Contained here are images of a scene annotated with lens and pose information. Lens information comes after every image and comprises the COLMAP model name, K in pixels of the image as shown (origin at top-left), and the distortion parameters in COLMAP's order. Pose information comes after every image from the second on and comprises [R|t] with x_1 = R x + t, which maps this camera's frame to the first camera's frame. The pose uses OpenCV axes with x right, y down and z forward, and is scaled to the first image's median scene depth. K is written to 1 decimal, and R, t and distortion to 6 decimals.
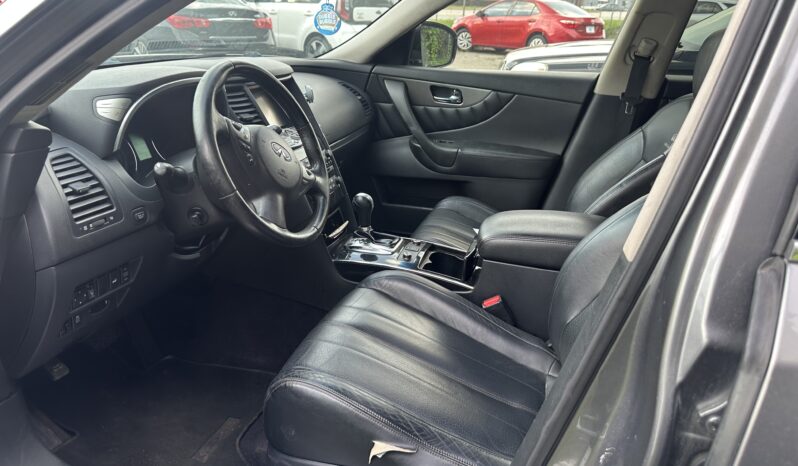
lens RADIAL K [[566.0, 0, 417.9], [0, 566.0, 210.9], [0, 0, 1]] dist [0.003908, -0.042292]
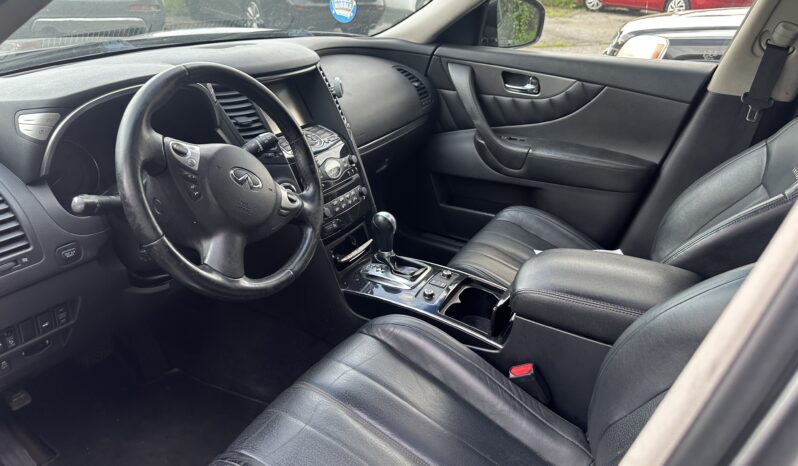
lens RADIAL K [[566.0, 0, 417.9], [0, 566.0, 210.9], [0, 0, 1]] dist [0.003908, -0.042292]
pose [[0.976534, 0.077040, -0.201112, 0.115476], [-0.062687, 0.995074, 0.076796, -0.097850], [0.206038, -0.062387, 0.976553, 0.190096]]
